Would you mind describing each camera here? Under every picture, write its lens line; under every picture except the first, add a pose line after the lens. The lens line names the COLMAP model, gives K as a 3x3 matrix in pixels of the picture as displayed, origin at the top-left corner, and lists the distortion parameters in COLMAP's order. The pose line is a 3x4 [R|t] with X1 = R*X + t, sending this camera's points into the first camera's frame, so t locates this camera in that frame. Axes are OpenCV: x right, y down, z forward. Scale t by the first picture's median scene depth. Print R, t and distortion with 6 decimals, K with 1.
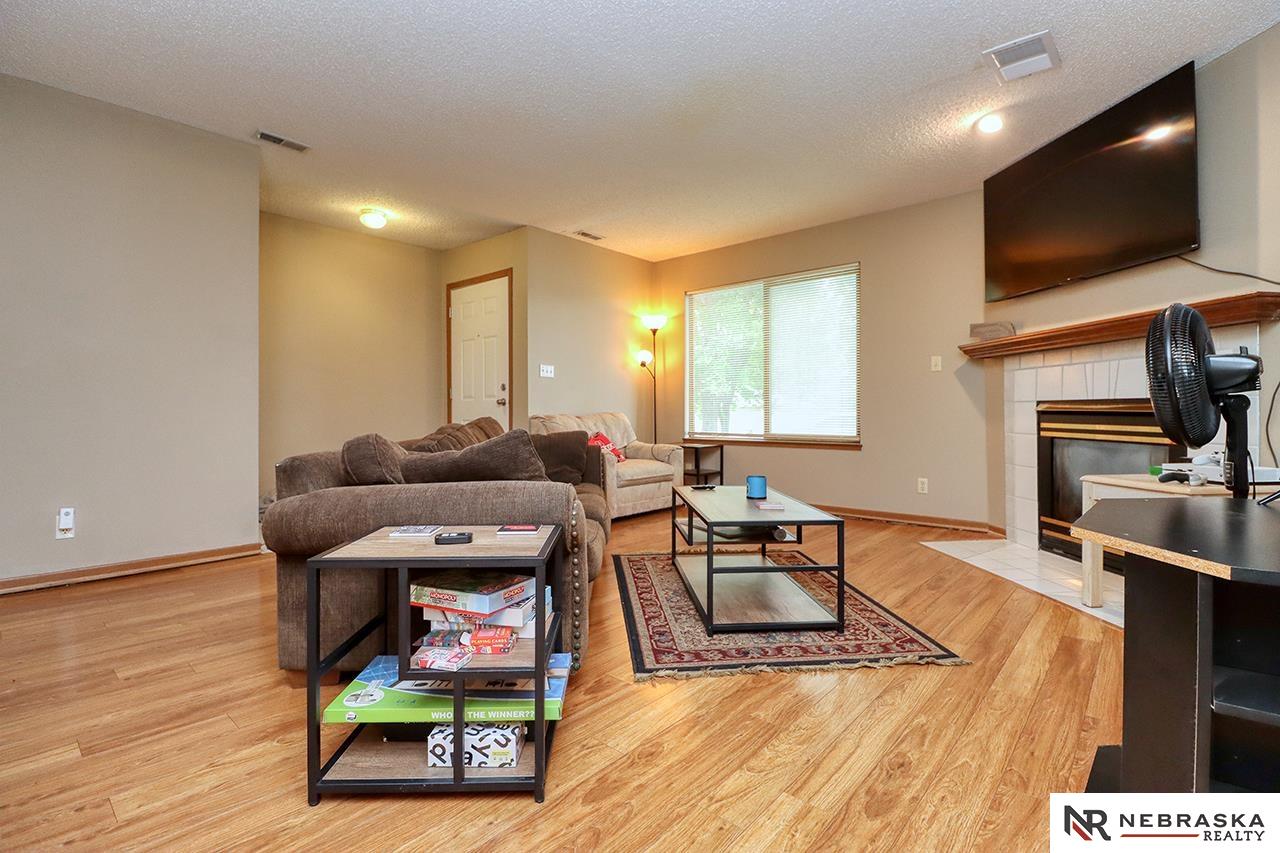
lens RADIAL K [[591.3, 0, 642.1], [0, 591.3, 407.6], [0, 0, 1]] dist [-0.003984, -0.010194]
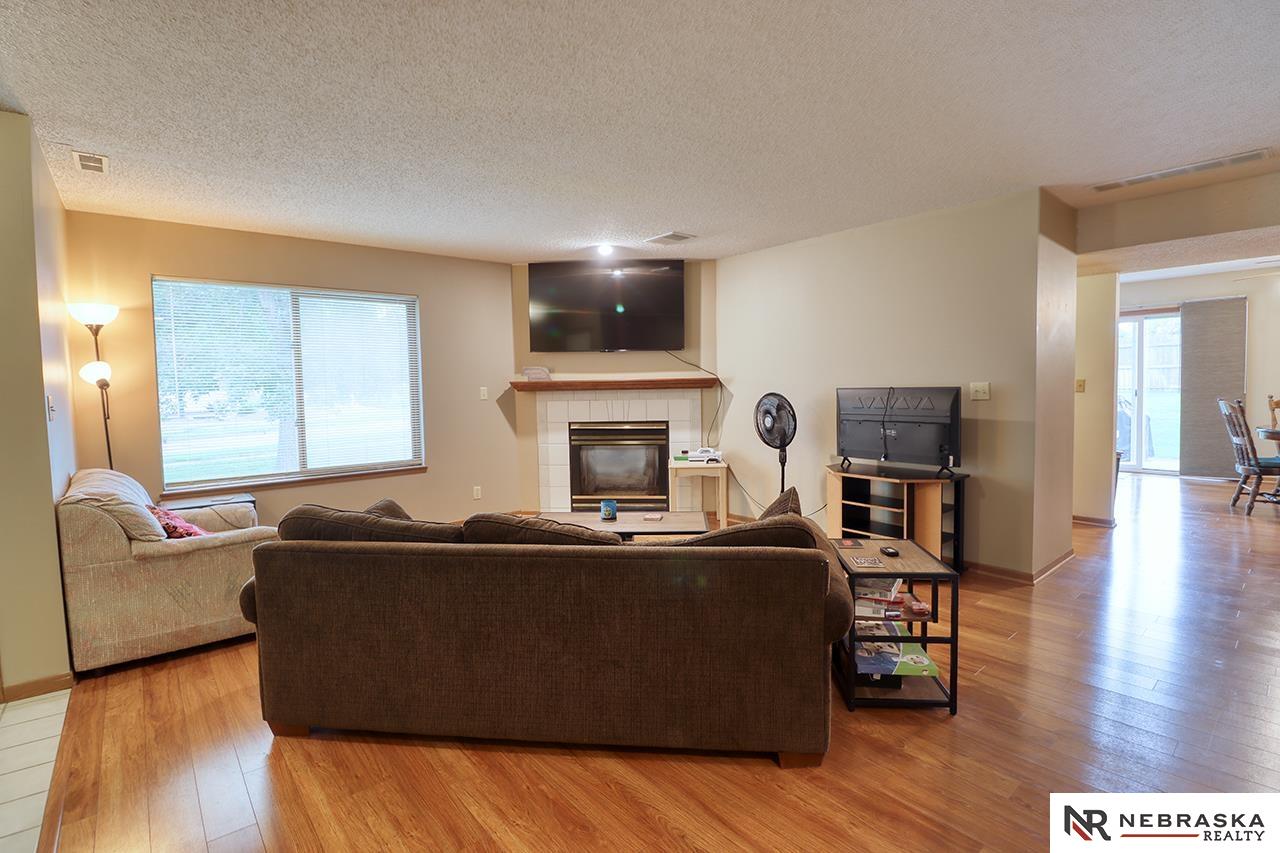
lens RADIAL K [[591.3, 0, 646.8], [0, 591.3, 417.7], [0, 0, 1]] dist [-0.003984, -0.010194]
pose [[0.139176, -0.057417, 0.988602, -0.783246], [0.012044, 0.998342, 0.056287, -0.101611], [-0.990194, 0.004073, 0.139636, 0.549486]]
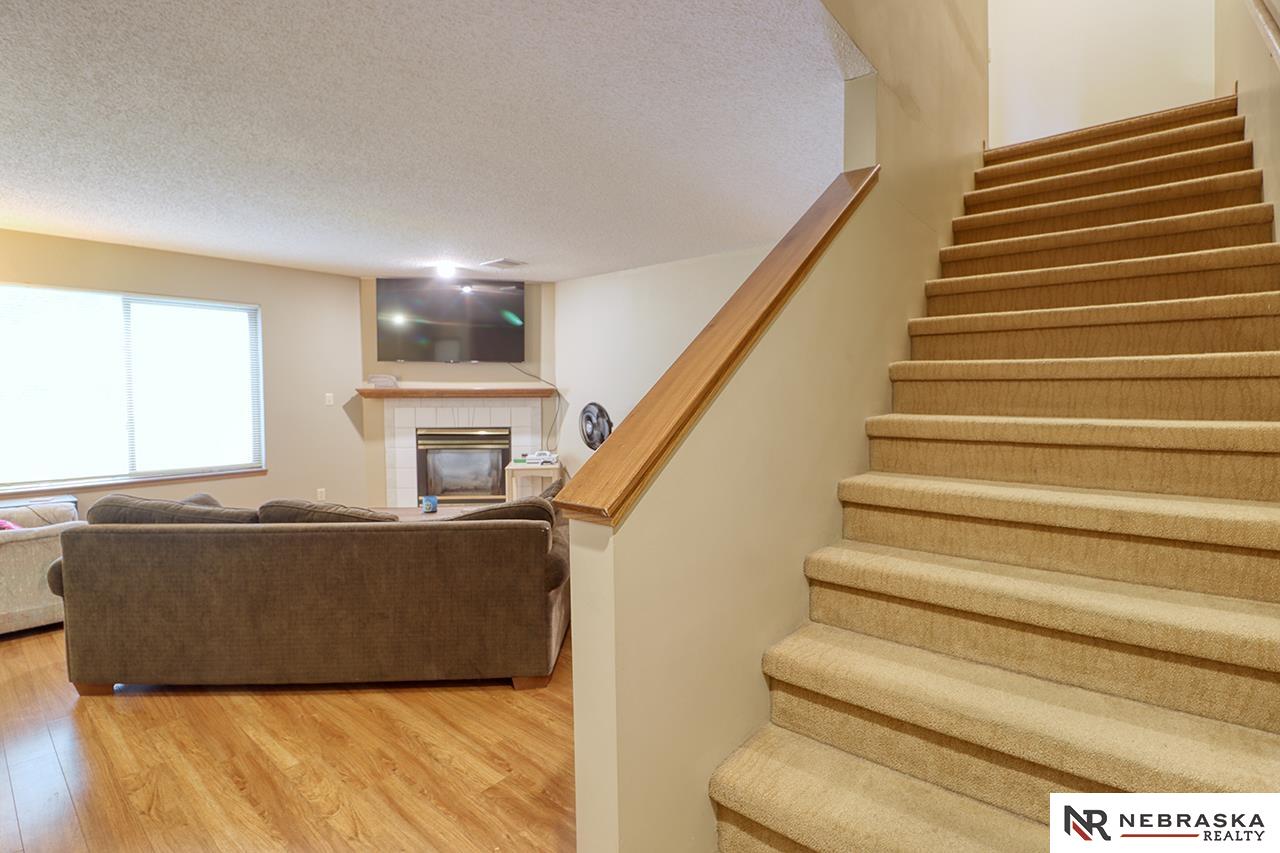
lens RADIAL K [[591.3, 0, 645.8], [0, 591.3, 417.0], [0, 0, 1]] dist [-0.003984, -0.010194]
pose [[-0.025163, -0.040911, 0.998846, -0.933485], [-0.002723, 0.999161, 0.040855, -0.103514], [-0.999680, -0.001692, -0.025253, 0.378415]]
